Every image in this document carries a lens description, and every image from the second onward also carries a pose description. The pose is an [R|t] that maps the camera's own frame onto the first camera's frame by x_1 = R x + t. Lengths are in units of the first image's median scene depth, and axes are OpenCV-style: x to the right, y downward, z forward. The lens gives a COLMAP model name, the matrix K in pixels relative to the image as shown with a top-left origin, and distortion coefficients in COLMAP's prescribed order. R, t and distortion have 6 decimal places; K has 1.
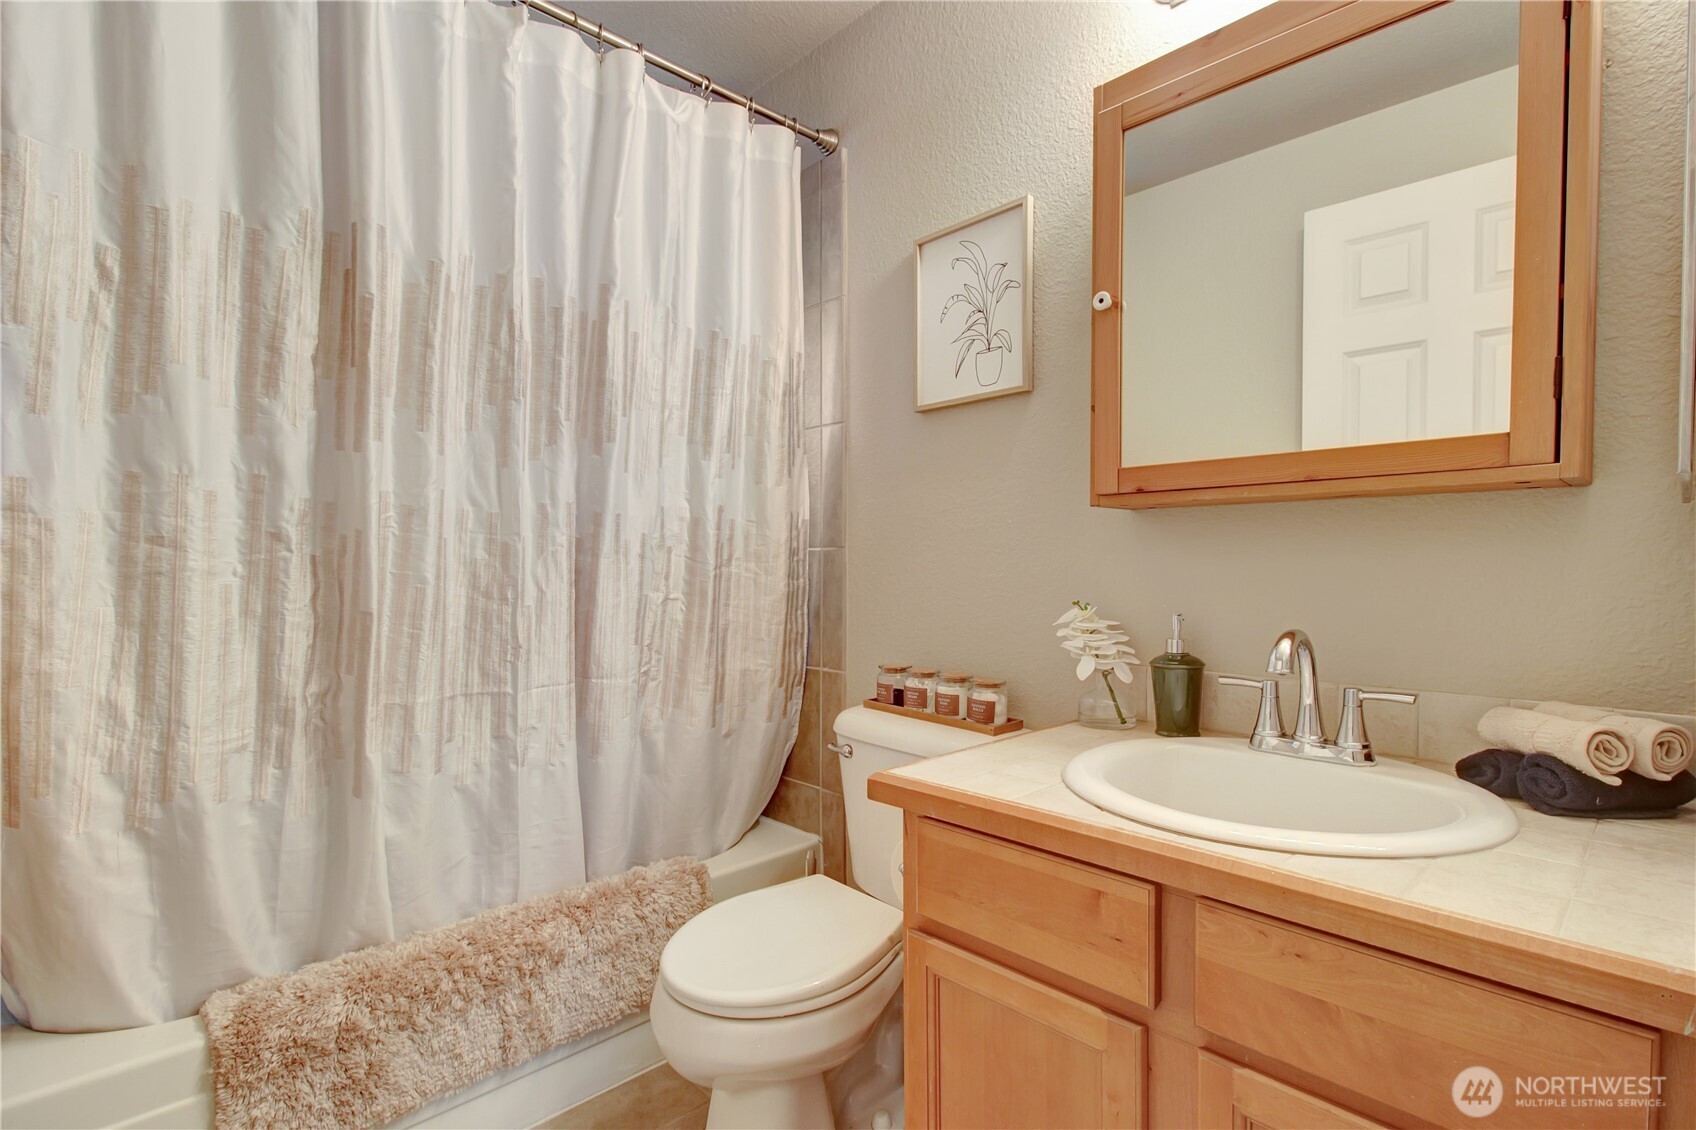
lens RADIAL K [[783.0, 0, 848.5], [0, 783.0, 585.2], [0, 0, 1]] dist [0.004383, -0.004087]
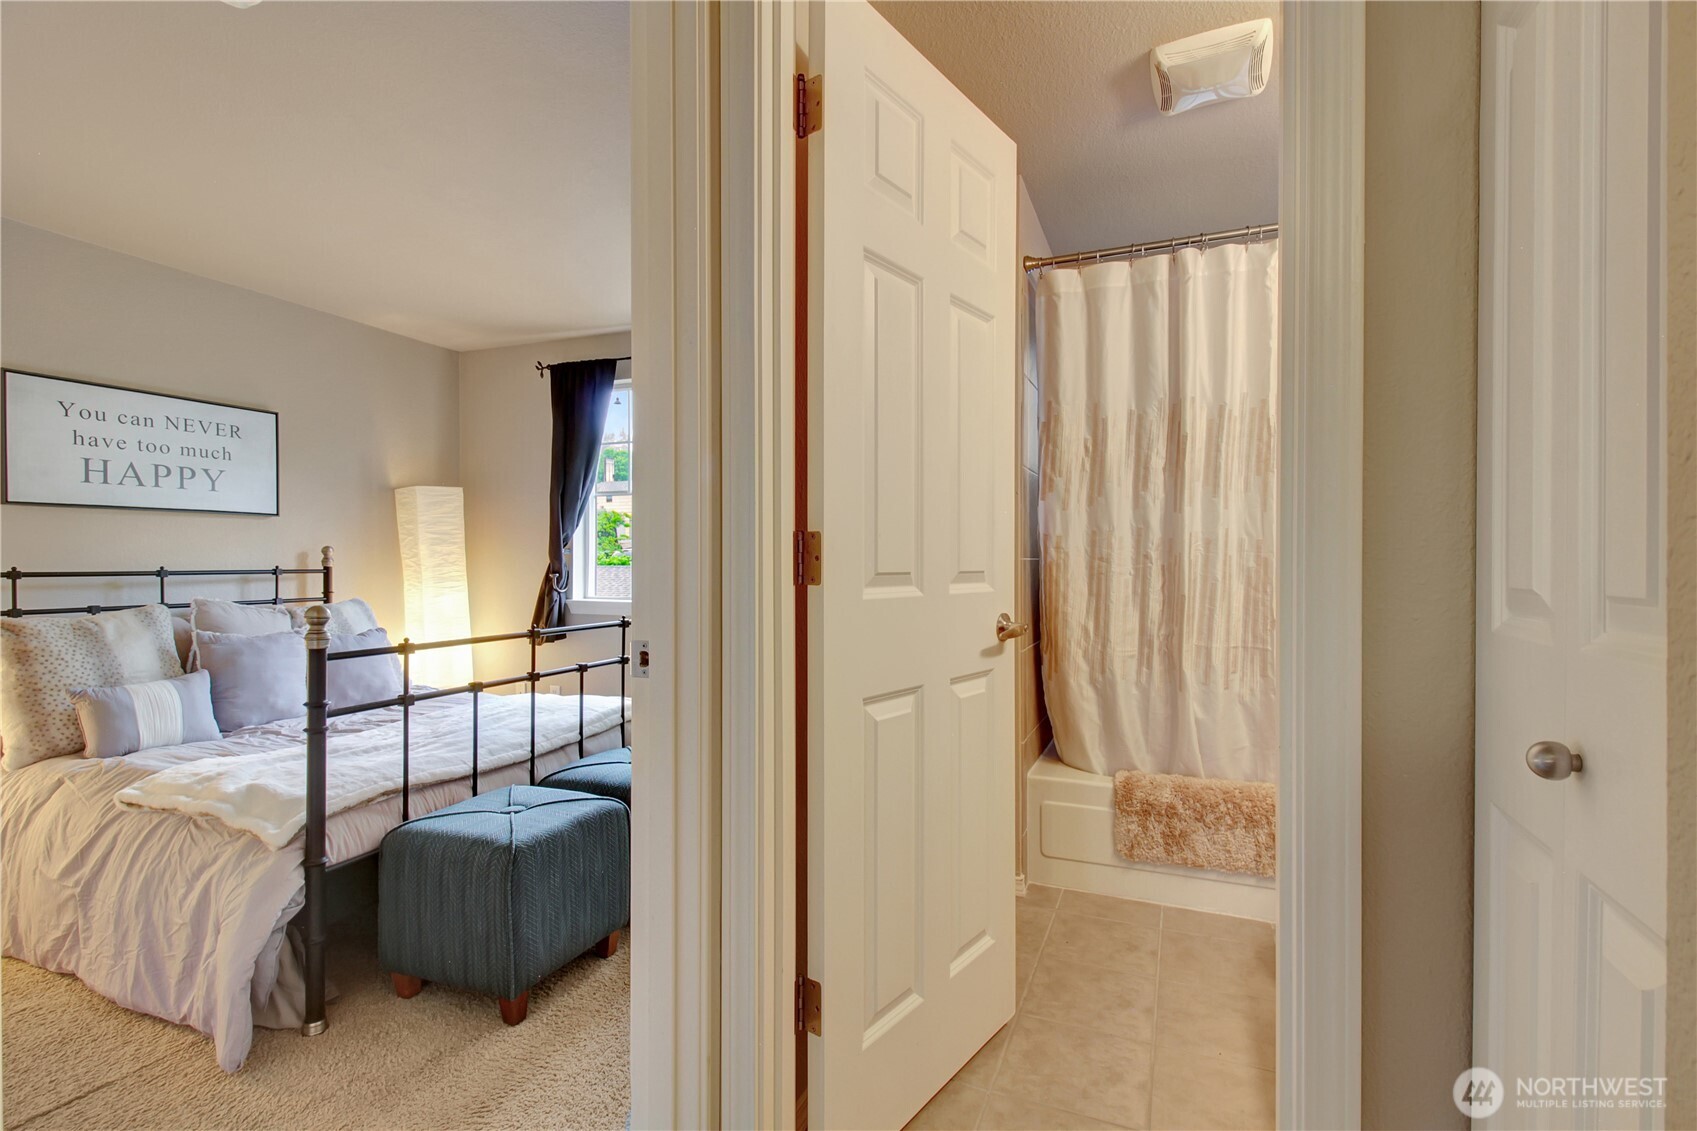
lens RADIAL K [[783.4, 0, 850.3], [0, 783.4, 568.6], [0, 0, 1]] dist [0.004383, -0.004087]
pose [[0.387047, 0.006029, -0.922040, 0.863158], [-0.027255, 0.999616, -0.004905, 0.001441], [0.921657, 0.027029, 0.387063, -0.519223]]
